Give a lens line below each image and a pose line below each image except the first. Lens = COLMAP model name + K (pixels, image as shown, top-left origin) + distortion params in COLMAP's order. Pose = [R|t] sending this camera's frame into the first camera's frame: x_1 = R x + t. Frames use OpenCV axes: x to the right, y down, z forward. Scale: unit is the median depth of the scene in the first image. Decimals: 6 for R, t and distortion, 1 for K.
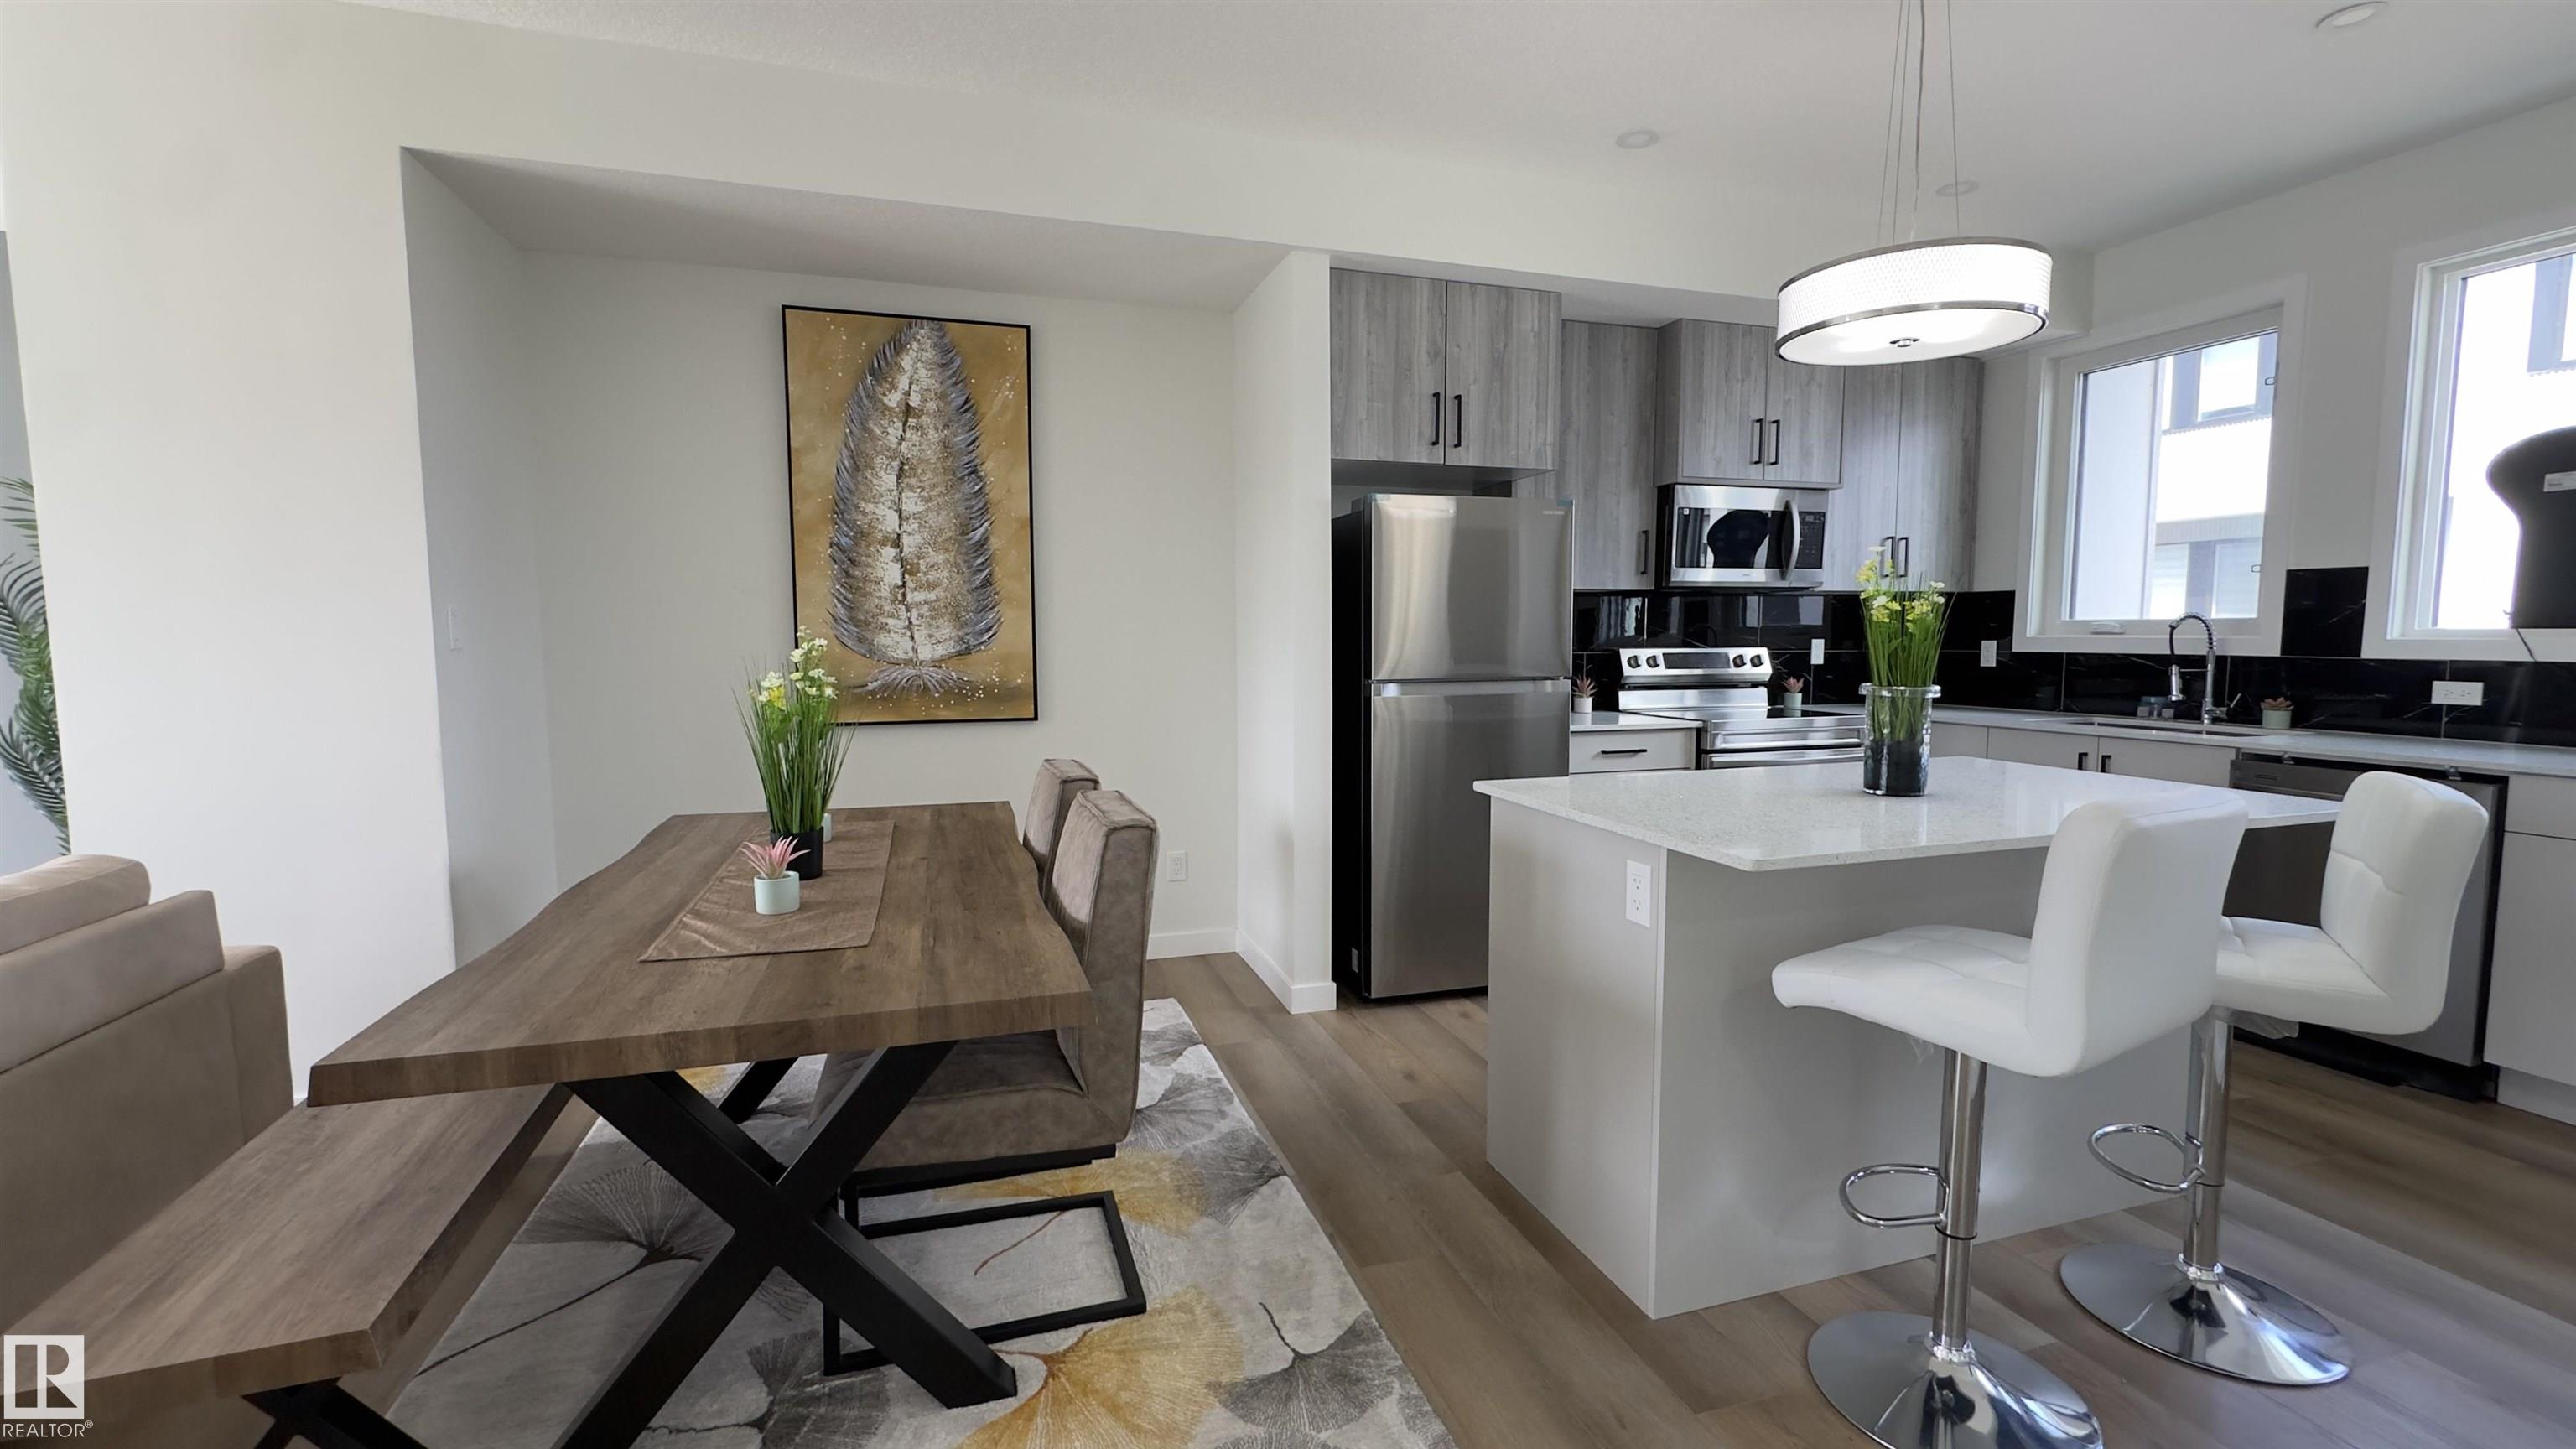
lens RADIAL K [[1097.2, 0, 1288.0], [0, 1097.2, 724.5], [0, 0, 1]] dist [-0.000806, 0.000045]
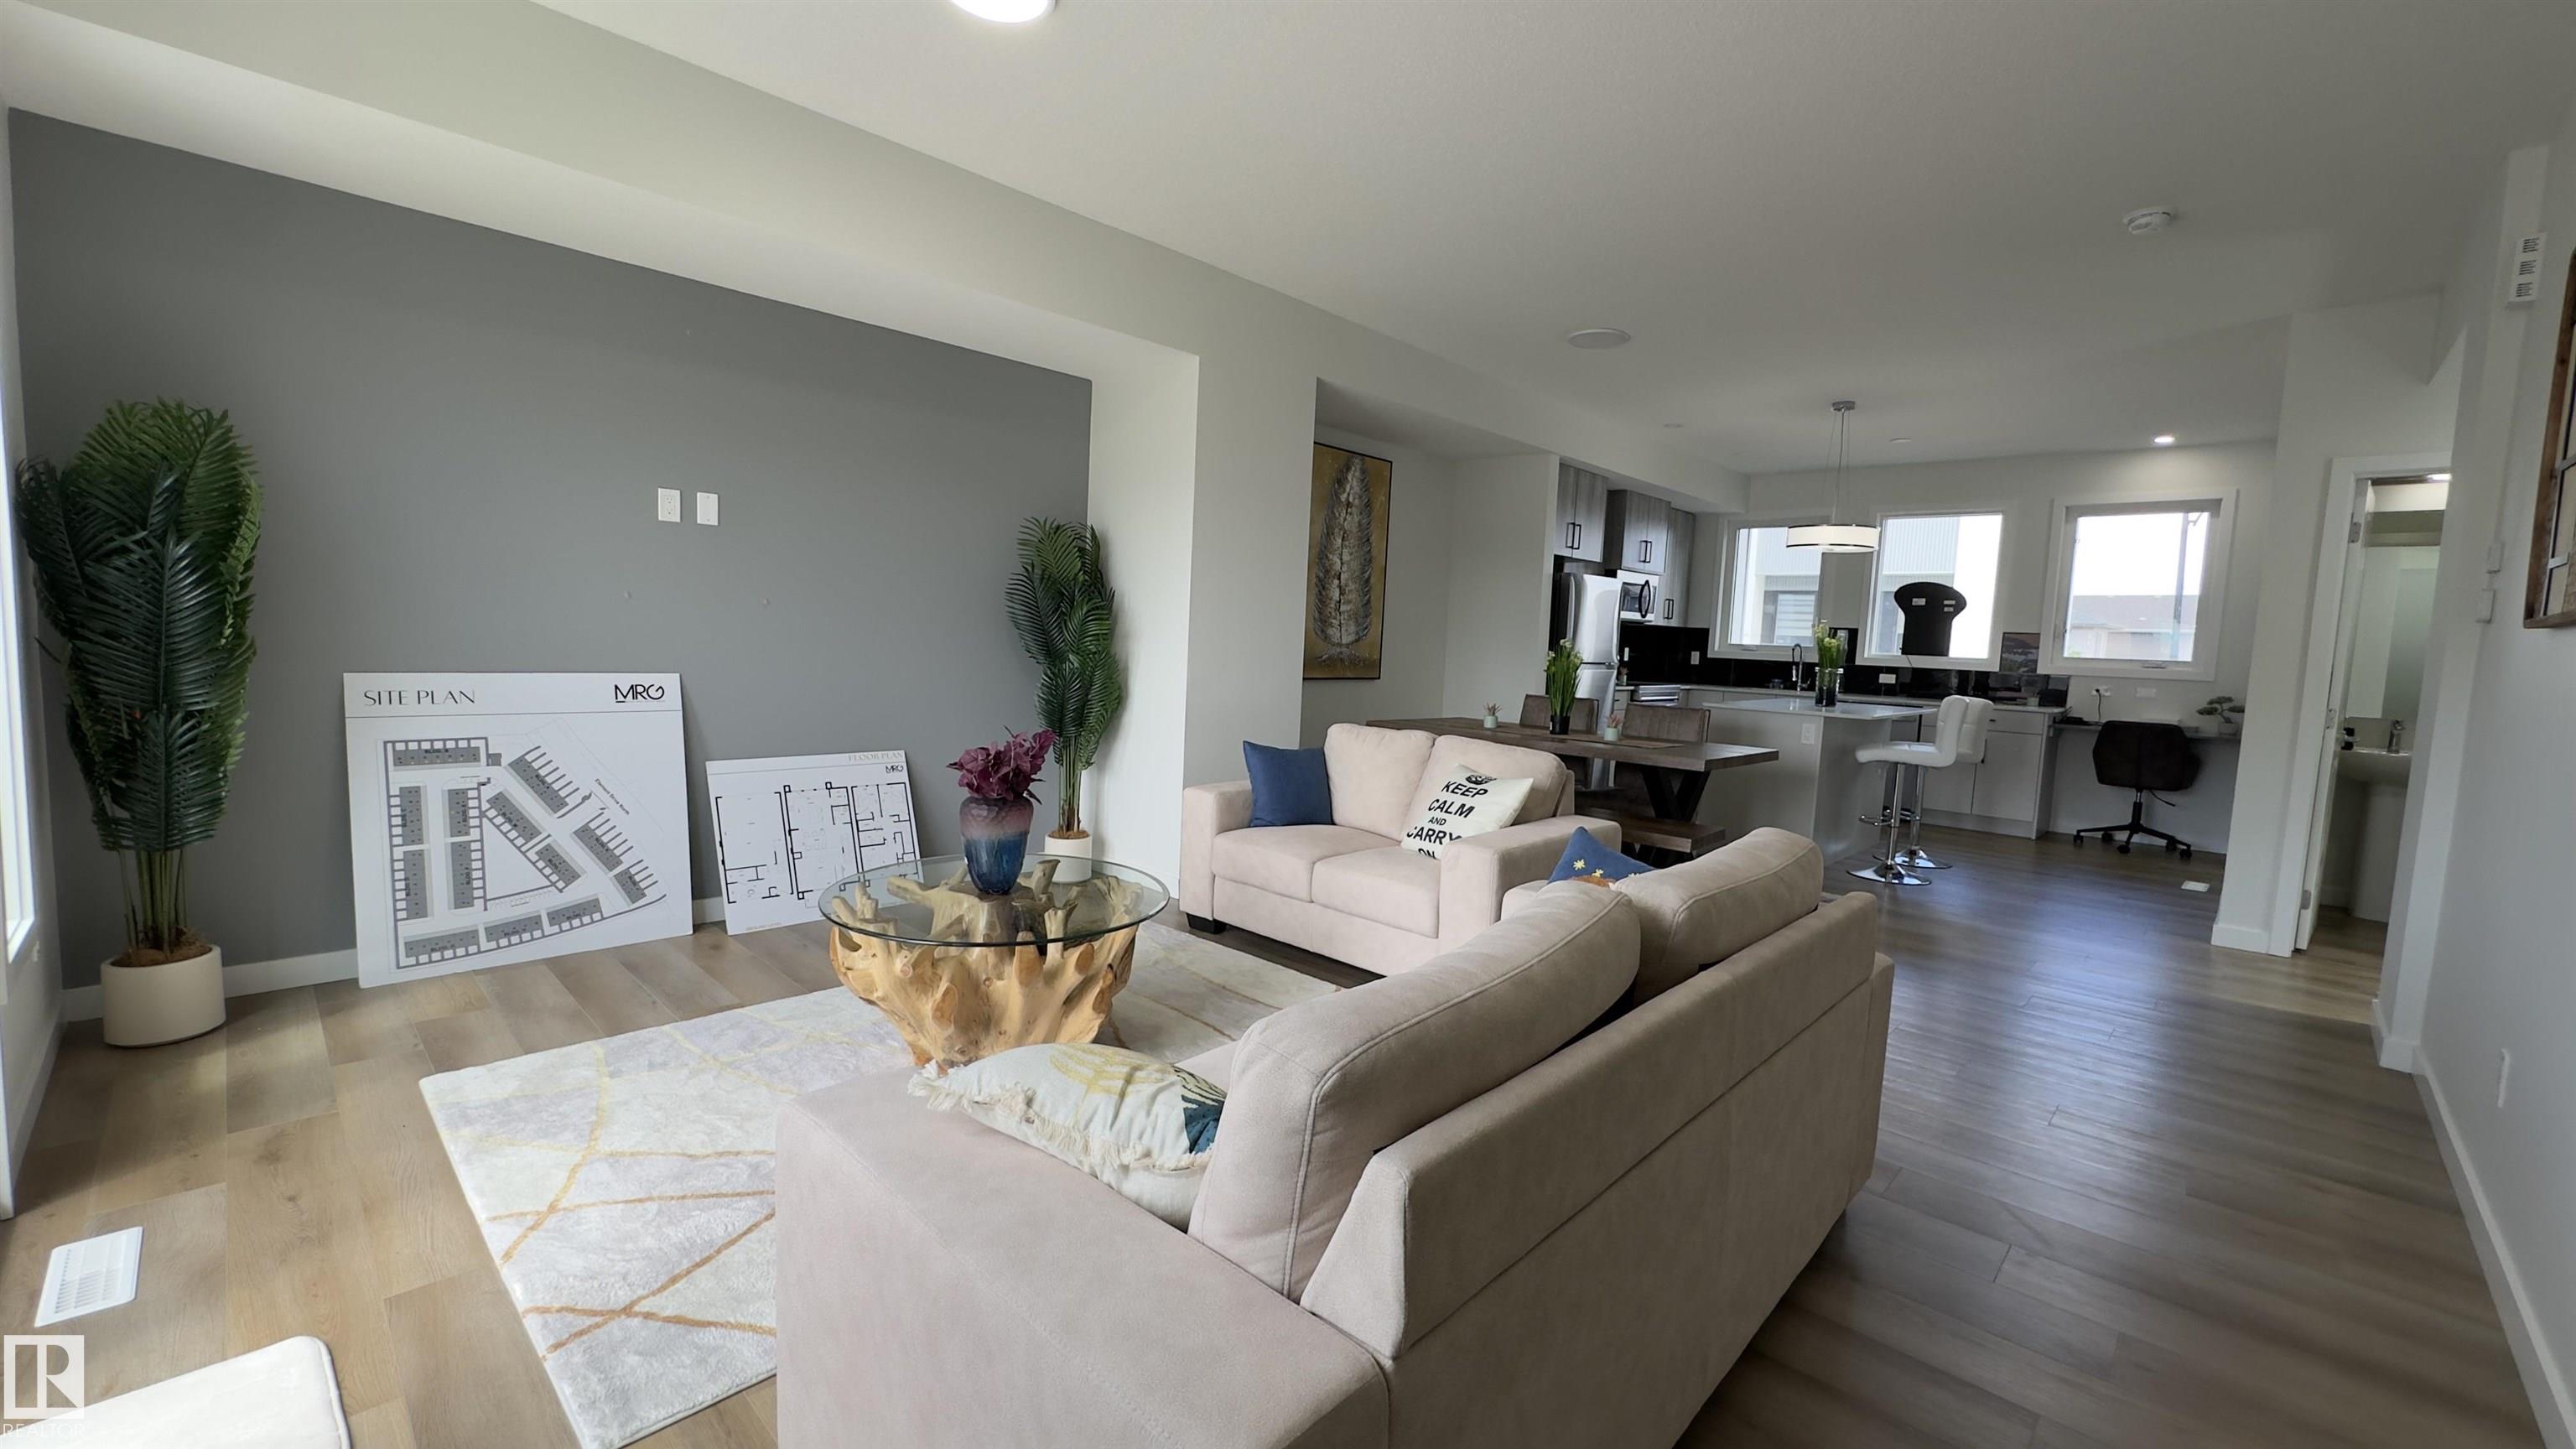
lens RADIAL K [[1027.0, 0, 1288.0], [0, 1027.0, 724.5], [0, 0, 1]] dist [-0.002855, 0.000655]
pose [[0.878613, -0.000808, 0.477534, -1.217411], [-0.005819, 0.999906, 0.012399, 0.052395], [-0.477499, -0.013673, 0.878526, -0.421781]]
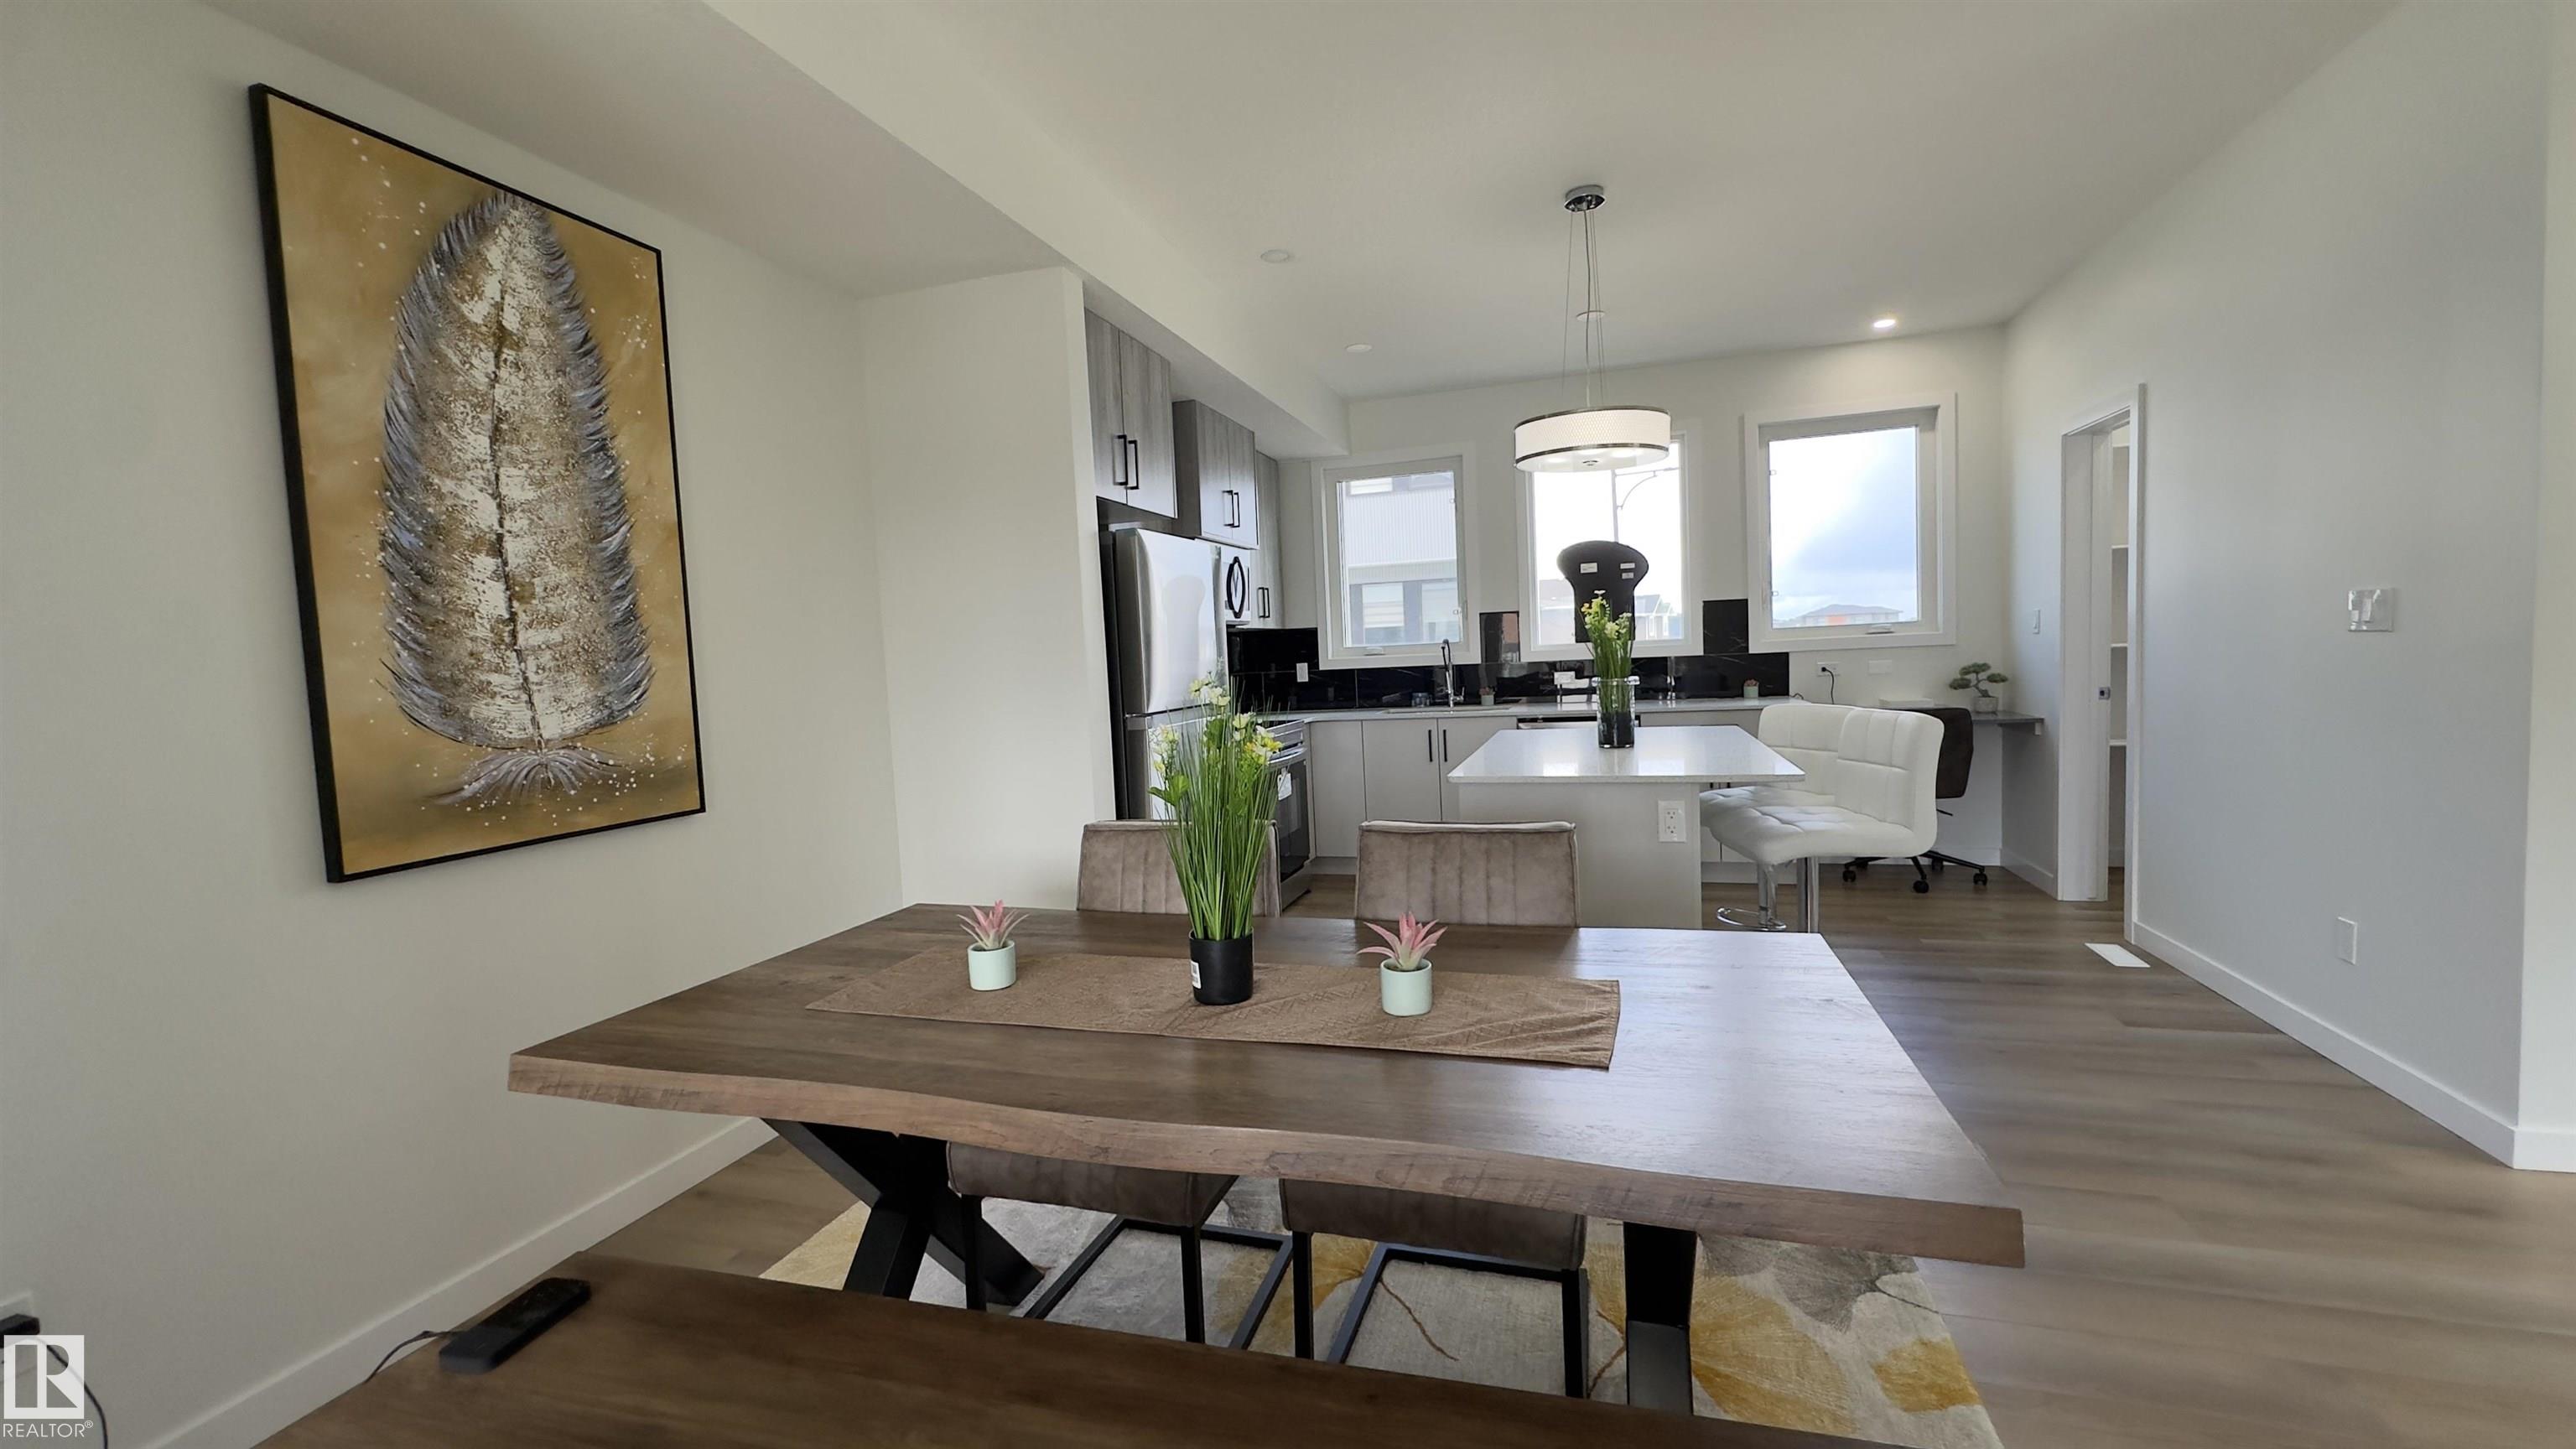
lens RADIAL K [[1027.0, 0, 1288.0], [0, 1027.0, 724.5], [0, 0, 1]] dist [-0.002855, 0.000655]
pose [[0.577167, -0.079747, 0.812723, -0.569020], [0.113085, 0.993437, 0.017171, -0.029584], [-0.808758, 0.081996, 0.582398, 0.325041]]
